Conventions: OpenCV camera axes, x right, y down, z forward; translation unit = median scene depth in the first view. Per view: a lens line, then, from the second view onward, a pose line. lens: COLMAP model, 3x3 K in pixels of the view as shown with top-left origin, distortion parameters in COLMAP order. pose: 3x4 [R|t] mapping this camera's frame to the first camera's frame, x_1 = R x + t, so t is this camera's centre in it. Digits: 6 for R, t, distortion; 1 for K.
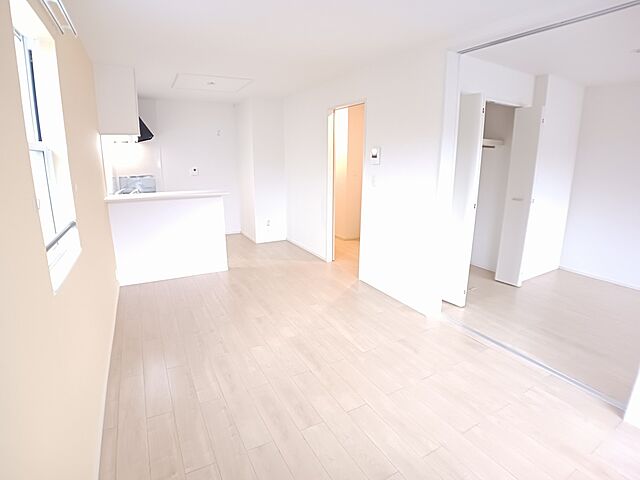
lens RADIAL K [[329.1, 0, 320.0], [0, 329.1, 240.0], [0, 0, 1]] dist [-0.080875, 0.000923]
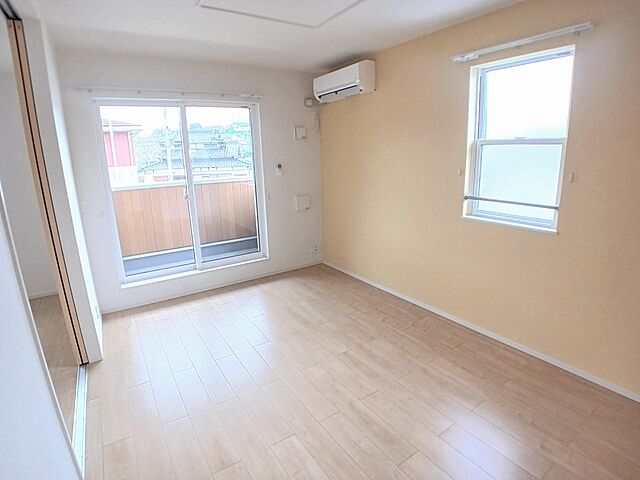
lens RADIAL K [[329.1, 0, 320.0], [0, 329.1, 240.0], [0, 0, 1]] dist [-0.080875, 0.000923]
pose [[-0.996020, 0.045289, -0.076765, 0.130781], [0.003943, 0.882823, 0.469690, -0.403955], [0.089041, 0.467518, -0.879488, 1.630991]]
